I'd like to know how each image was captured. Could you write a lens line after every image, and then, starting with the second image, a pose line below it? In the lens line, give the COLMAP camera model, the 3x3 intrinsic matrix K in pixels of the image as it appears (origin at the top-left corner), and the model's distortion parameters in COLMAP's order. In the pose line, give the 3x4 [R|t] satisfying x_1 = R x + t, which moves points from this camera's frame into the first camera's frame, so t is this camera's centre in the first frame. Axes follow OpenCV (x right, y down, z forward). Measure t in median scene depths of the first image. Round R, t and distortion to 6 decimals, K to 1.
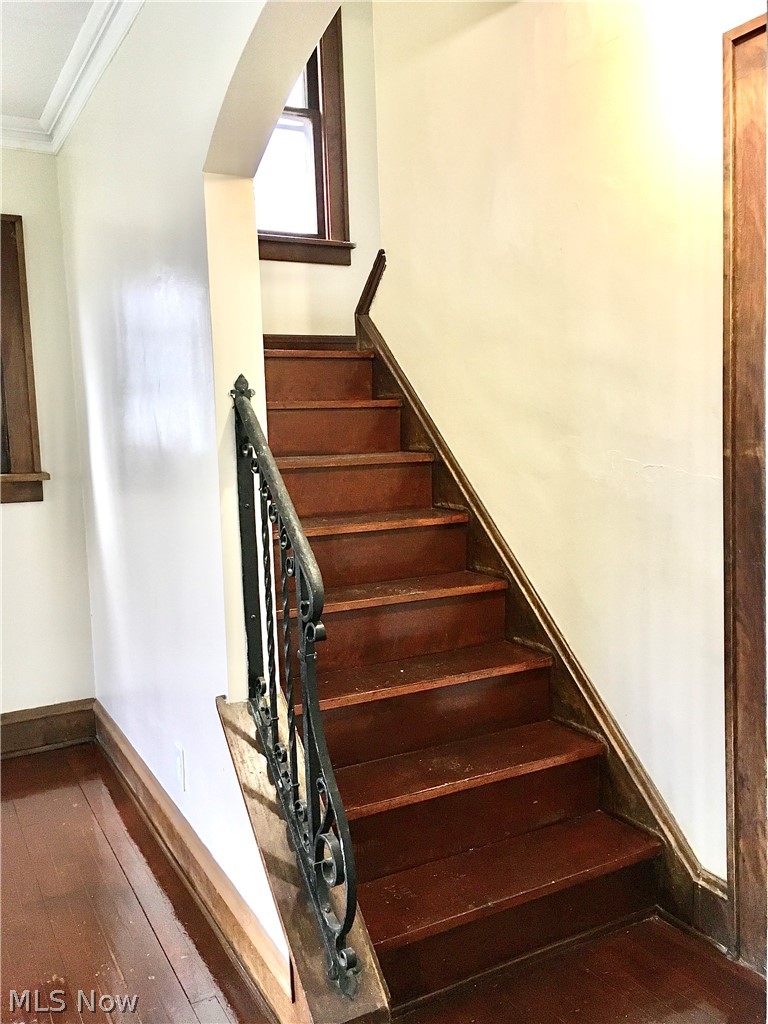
lens RADIAL K [[899.2, 0, 384.0], [0, 899.2, 512.0], [0, 0, 1]] dist [0.047358, -0.003965]
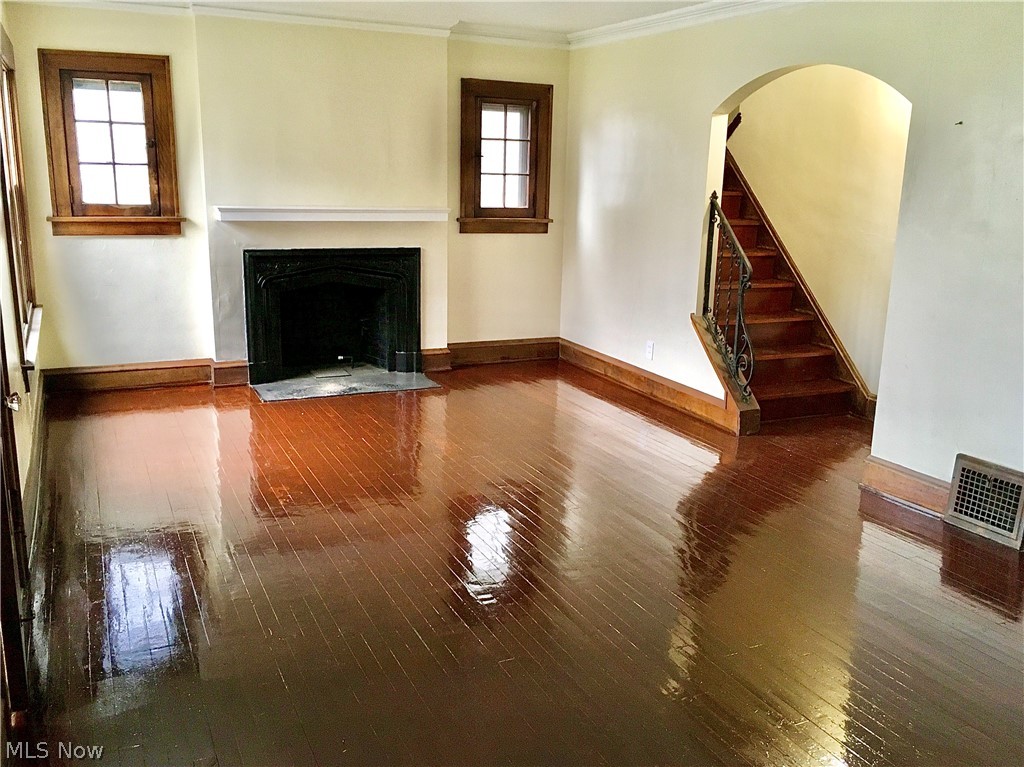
lens RADIAL K [[899.2, 0, 512.0], [0, 899.2, 383.5], [0, 0, 1]] dist [0.047358, -0.003965]
pose [[0.995752, 0.071562, -0.057944, -0.415154], [-0.062905, 0.988225, 0.139478, 0.055673], [0.067243, -0.135241, 0.988528, -1.290231]]
